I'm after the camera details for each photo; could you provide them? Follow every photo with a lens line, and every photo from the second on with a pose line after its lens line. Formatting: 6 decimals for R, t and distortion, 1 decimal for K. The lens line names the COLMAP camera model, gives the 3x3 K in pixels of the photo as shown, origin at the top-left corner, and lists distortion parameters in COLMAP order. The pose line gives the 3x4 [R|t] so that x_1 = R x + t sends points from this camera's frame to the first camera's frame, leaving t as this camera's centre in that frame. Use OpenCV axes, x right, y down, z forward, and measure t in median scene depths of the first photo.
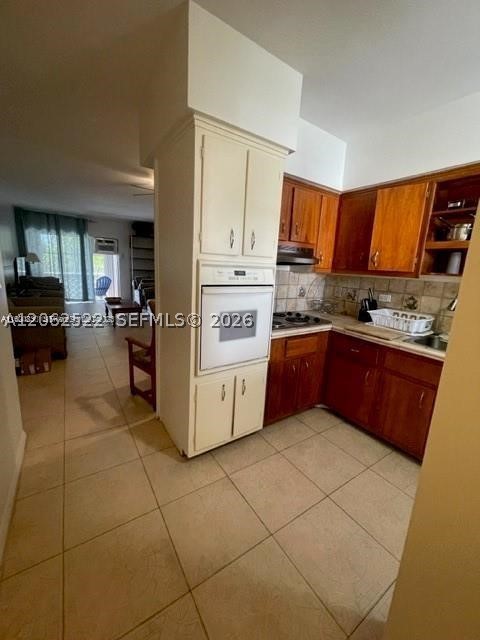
lens RADIAL K [[259.8, 0, 238.2], [0, 259.8, 316.0], [0, 0, 1]] dist [-0.004535, 0.000914]
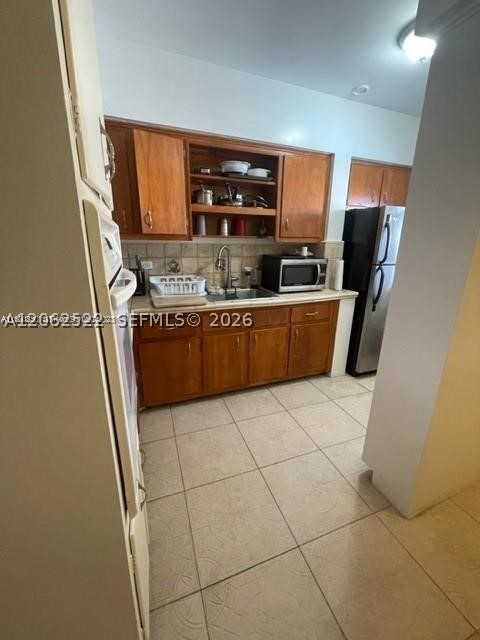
lens RADIAL K [[259.8, 0, 241.1], [0, 259.8, 316.4], [0, 0, 1]] dist [-0.004535, 0.000914]
pose [[0.217234, -0.312935, 0.924598, -0.294916], [0.184551, 0.943301, 0.275906, -0.103079], [-0.958515, 0.110700, 0.262669, 0.534630]]
